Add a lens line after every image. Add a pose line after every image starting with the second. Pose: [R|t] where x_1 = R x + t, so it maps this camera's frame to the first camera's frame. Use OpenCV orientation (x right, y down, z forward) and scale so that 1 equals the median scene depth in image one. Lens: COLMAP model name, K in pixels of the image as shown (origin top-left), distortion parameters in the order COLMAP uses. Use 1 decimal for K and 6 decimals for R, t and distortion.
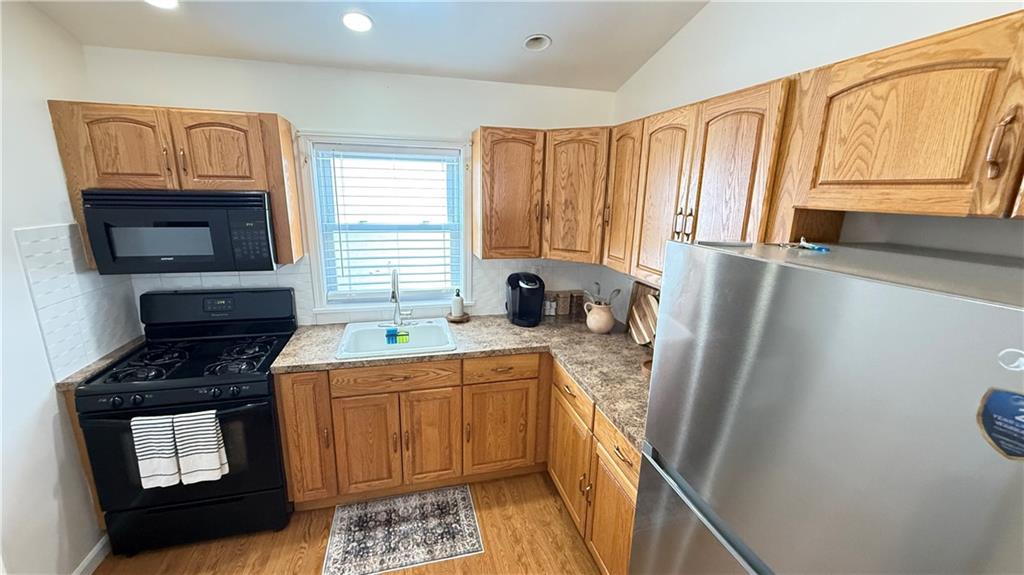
lens RADIAL K [[412.9, 0, 512.6], [0, 412.9, 290.7], [0, 0, 1]] dist [0.001683, 0.003154]
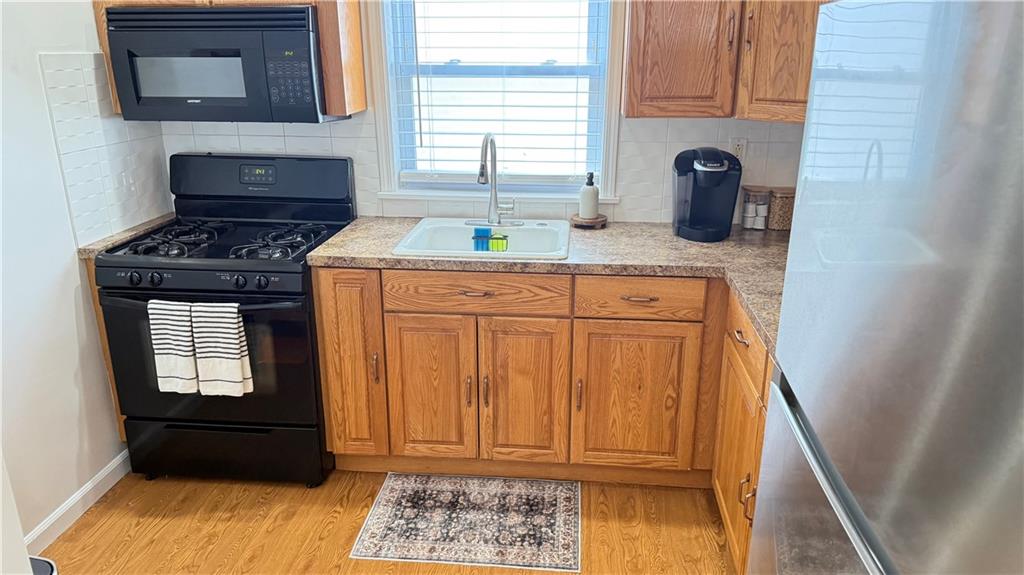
lens RADIAL K [[724.7, 0, 519.5], [0, 724.7, 287.5], [0, 0, 1]] dist [0.061996, -0.041736]
pose [[0.939363, 0.085946, -0.331980, 0.169752], [-0.061296, 0.994575, 0.084043, 0.100074], [0.337402, -0.058598, 0.939535, -0.061922]]
